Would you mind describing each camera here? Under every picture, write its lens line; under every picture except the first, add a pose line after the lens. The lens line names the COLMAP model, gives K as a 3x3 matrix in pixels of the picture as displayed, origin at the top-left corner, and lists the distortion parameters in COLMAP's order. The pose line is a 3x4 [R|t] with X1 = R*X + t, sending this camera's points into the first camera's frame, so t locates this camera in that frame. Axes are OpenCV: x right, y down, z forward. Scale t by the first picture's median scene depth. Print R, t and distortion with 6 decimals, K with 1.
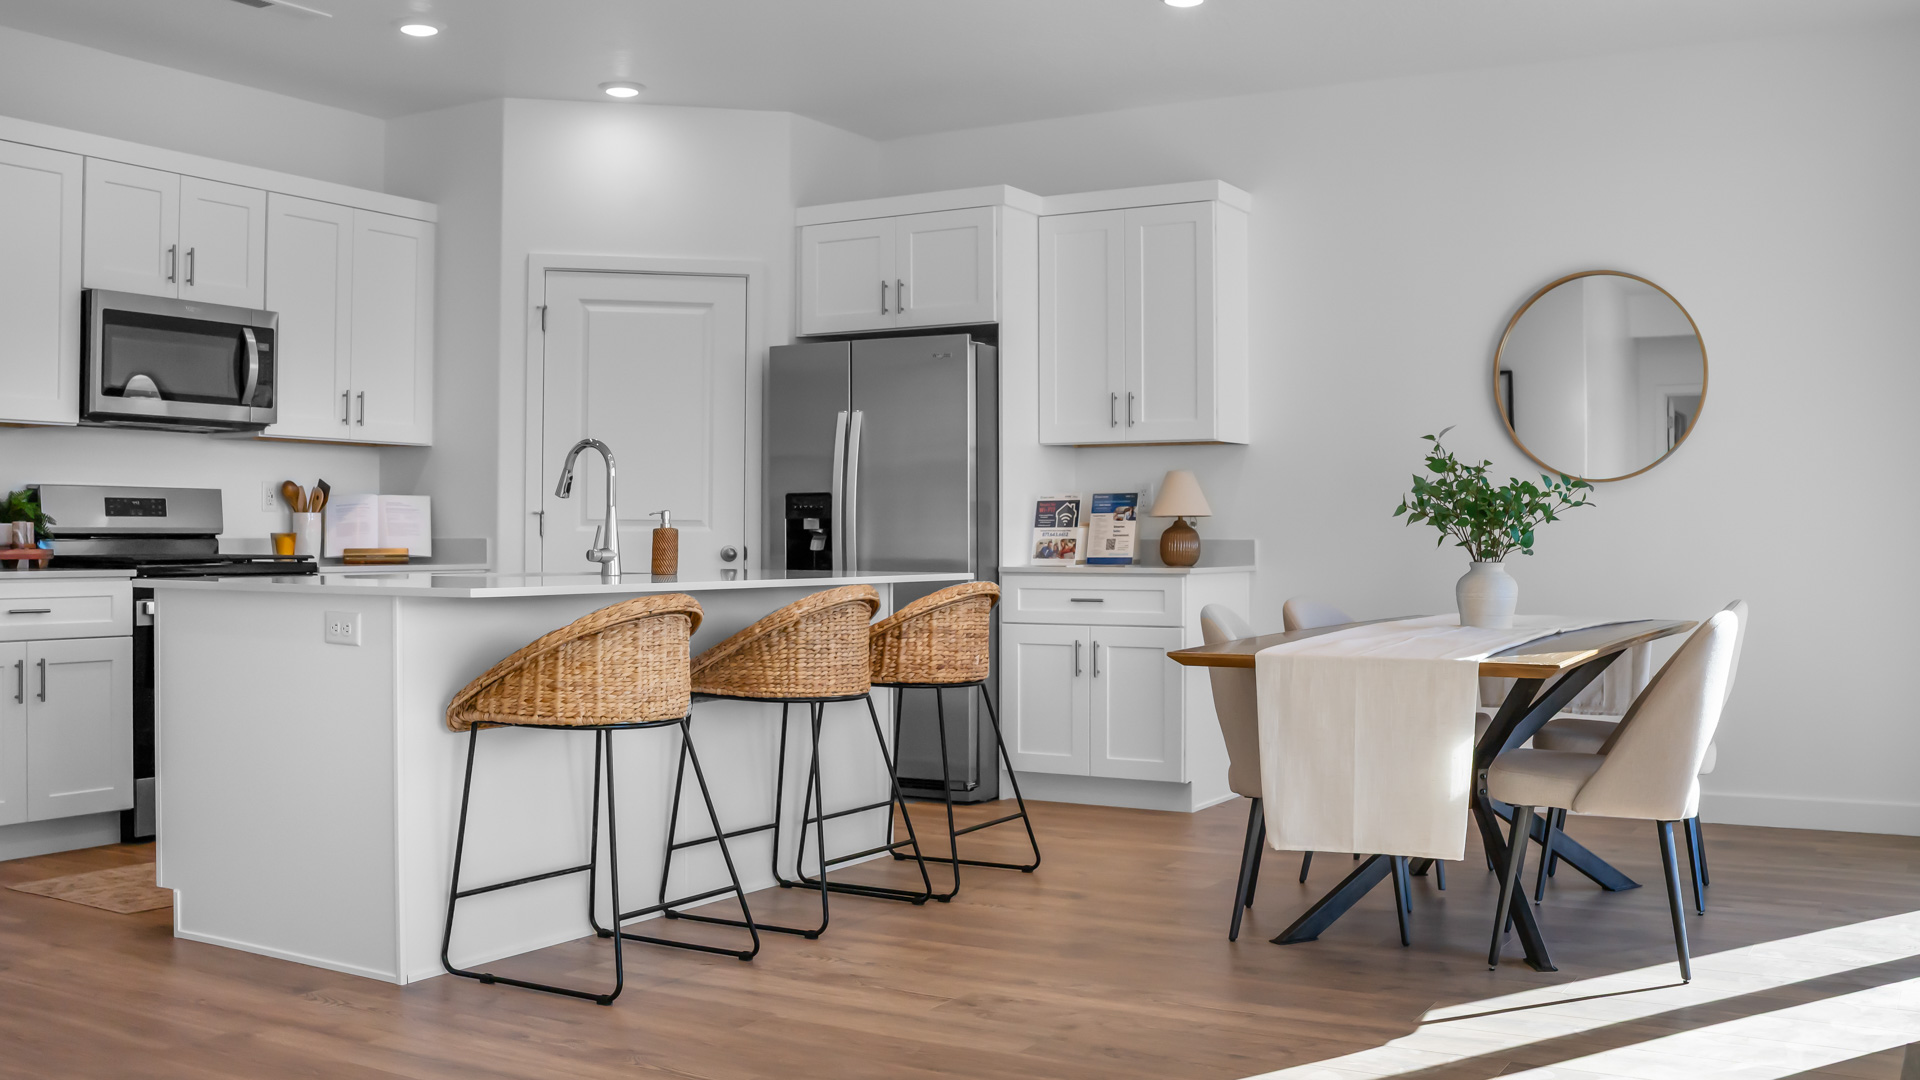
lens RADIAL K [[1818.8, 0, 960.0], [0, 1818.8, 540.0], [0, 0, 1]] dist [-0.209656, 0.233077]
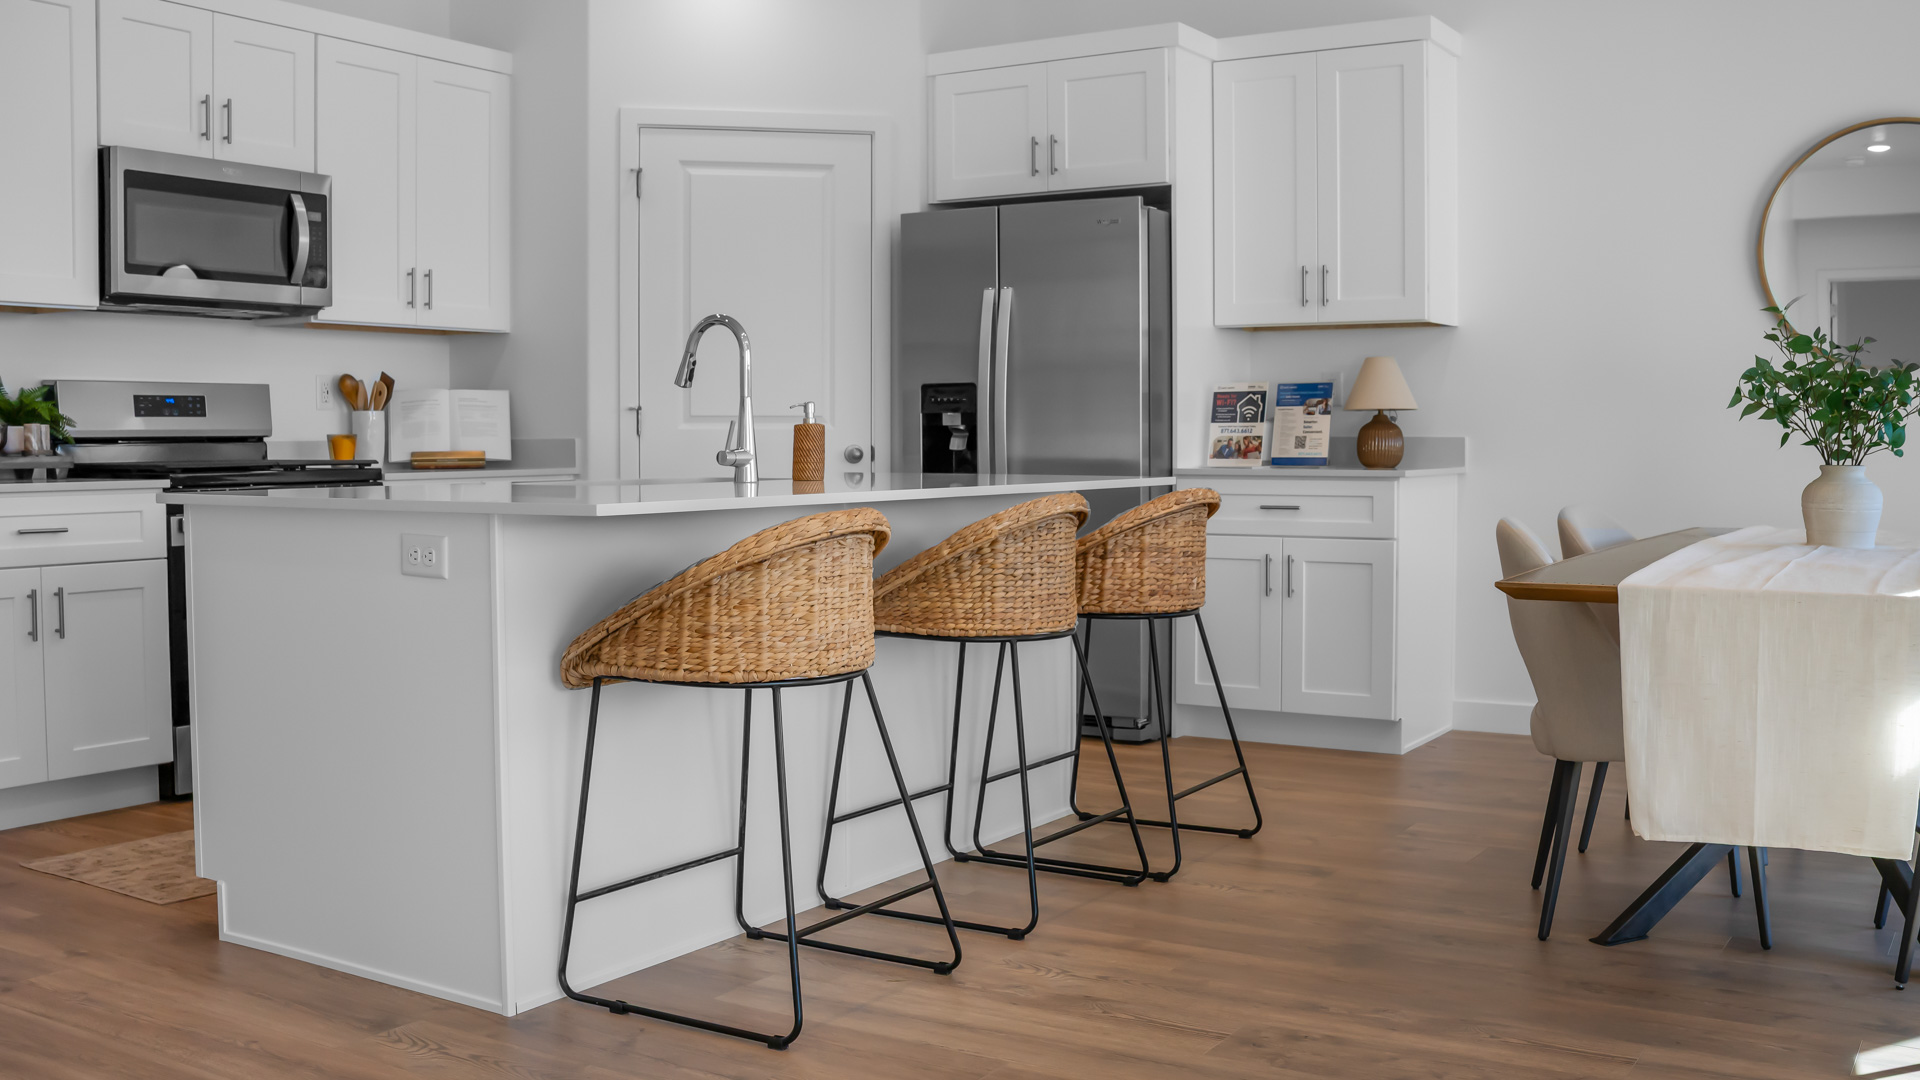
lens RADIAL K [[1818.8, 0, 960.0], [0, 1818.8, 540.0], [0, 0, 1]] dist [-0.209656, 0.233077]
pose [[0.999594, -0.002584, -0.028381, -0.065824], [0.004162, 0.998440, 0.055681, 0.000412], [0.028193, -0.055777, 0.998045, 0.165550]]
